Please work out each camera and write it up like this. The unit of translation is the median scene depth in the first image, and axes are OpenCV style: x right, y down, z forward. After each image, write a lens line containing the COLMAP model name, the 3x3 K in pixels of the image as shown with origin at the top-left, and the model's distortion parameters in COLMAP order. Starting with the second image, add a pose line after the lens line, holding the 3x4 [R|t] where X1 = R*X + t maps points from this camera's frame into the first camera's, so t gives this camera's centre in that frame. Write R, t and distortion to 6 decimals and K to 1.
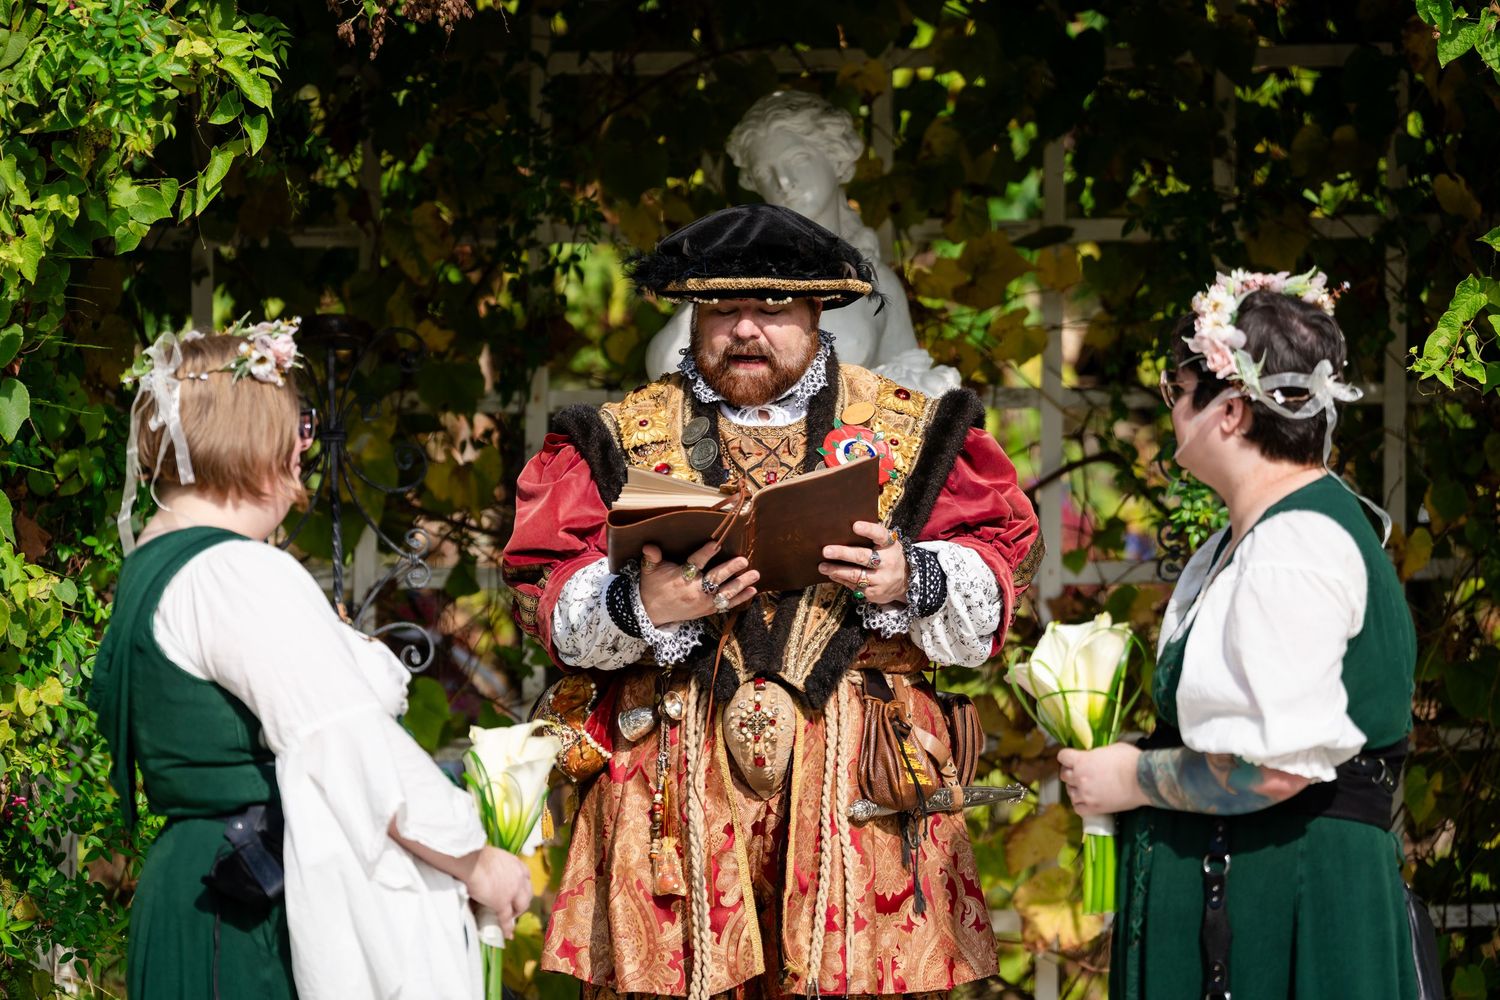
lens RADIAL K [[5934.8, 0, 753.9], [0, 5934.8, 505.5], [0, 0, 1]] dist [0.859792, 0.000000]
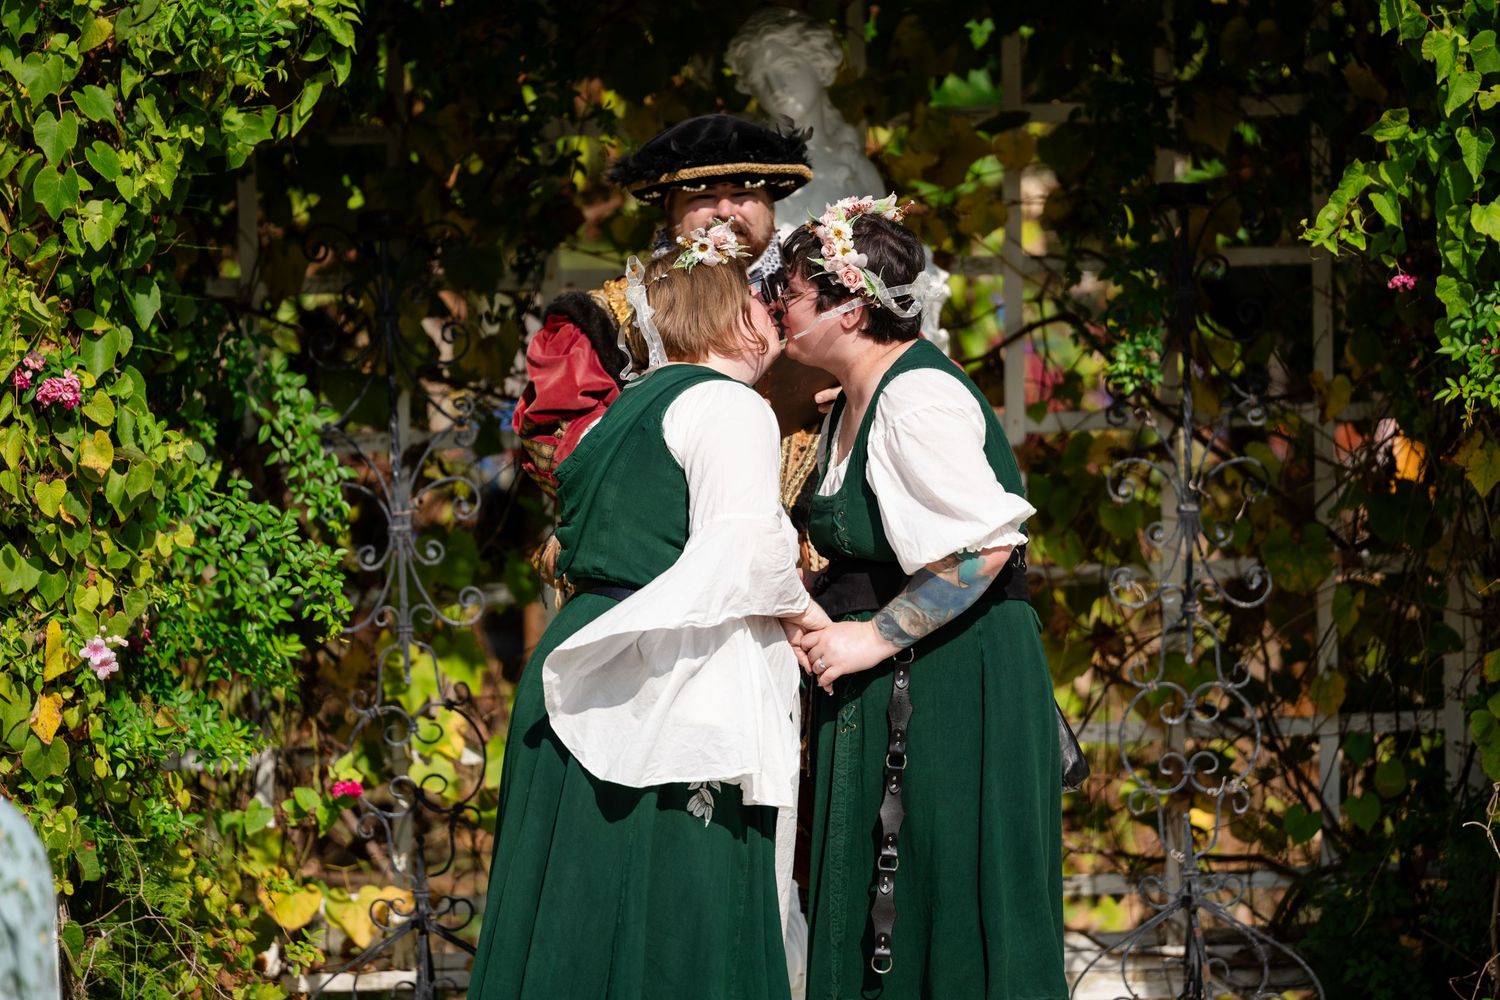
lens RADIAL K [[8613.6, 0, 748.0], [0, 8613.6, 497.1], [0, 0, 1]] dist [0.708065, 0.000000]
pose [[0.999545, -0.026049, 0.015208, -0.030151], [0.025866, 0.999592, 0.012126, 0.005064], [-0.015517, -0.011727, 0.999811, -0.733397]]
